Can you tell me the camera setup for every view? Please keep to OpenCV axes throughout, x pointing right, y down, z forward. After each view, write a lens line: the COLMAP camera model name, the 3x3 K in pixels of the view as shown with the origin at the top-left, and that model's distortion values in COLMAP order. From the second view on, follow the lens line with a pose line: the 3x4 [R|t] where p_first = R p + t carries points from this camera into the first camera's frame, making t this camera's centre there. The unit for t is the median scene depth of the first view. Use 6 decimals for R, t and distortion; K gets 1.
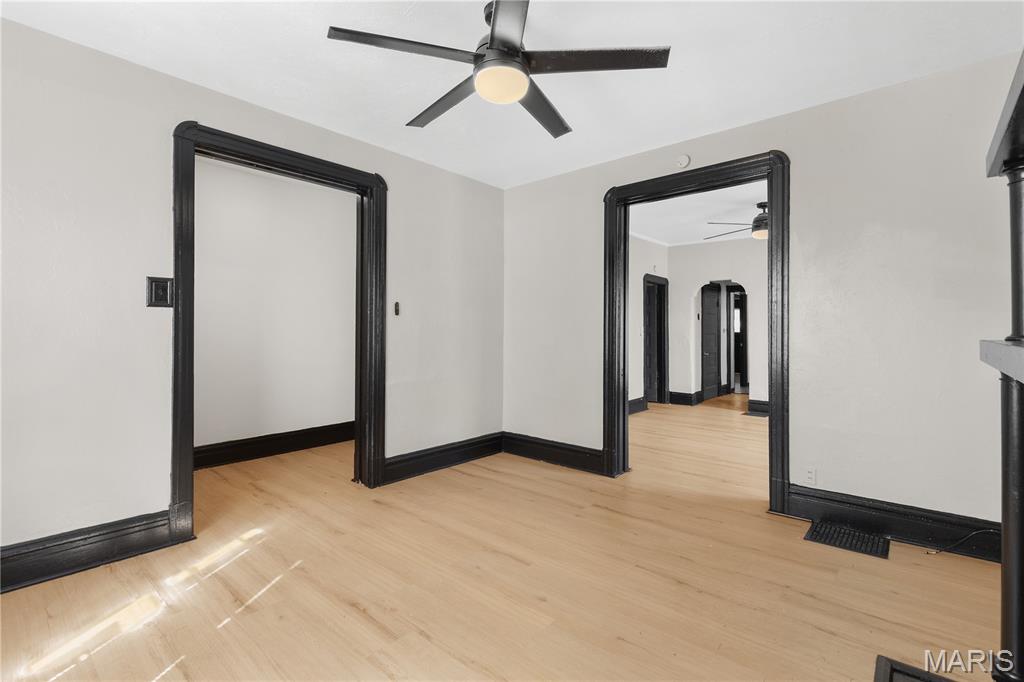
lens RADIAL K [[460.2, 0, 509.9], [0, 460.2, 336.8], [0, 0, 1]] dist [0.002128, 0.000034]
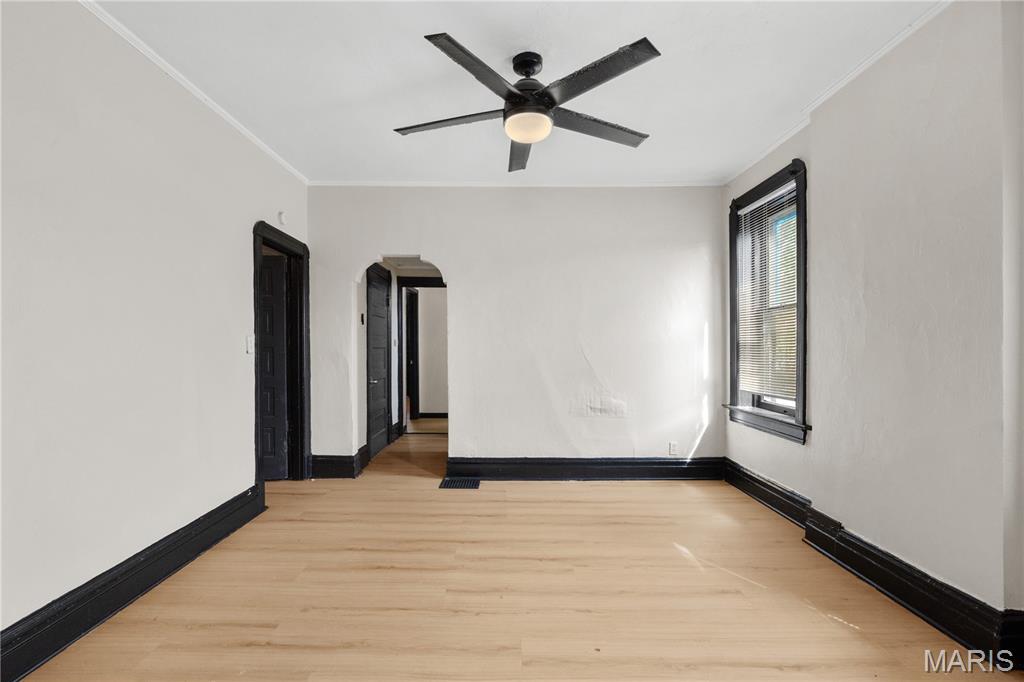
lens RADIAL K [[460.2, 0, 504.2], [0, 460.2, 345.9], [0, 0, 1]] dist [0.002128, 0.000034]
pose [[0.744266, -0.002543, 0.667878, 0.153299], [0.004955, 0.999986, -0.001714, -0.007601], [-0.667865, 0.004585, 0.744269, 0.444029]]
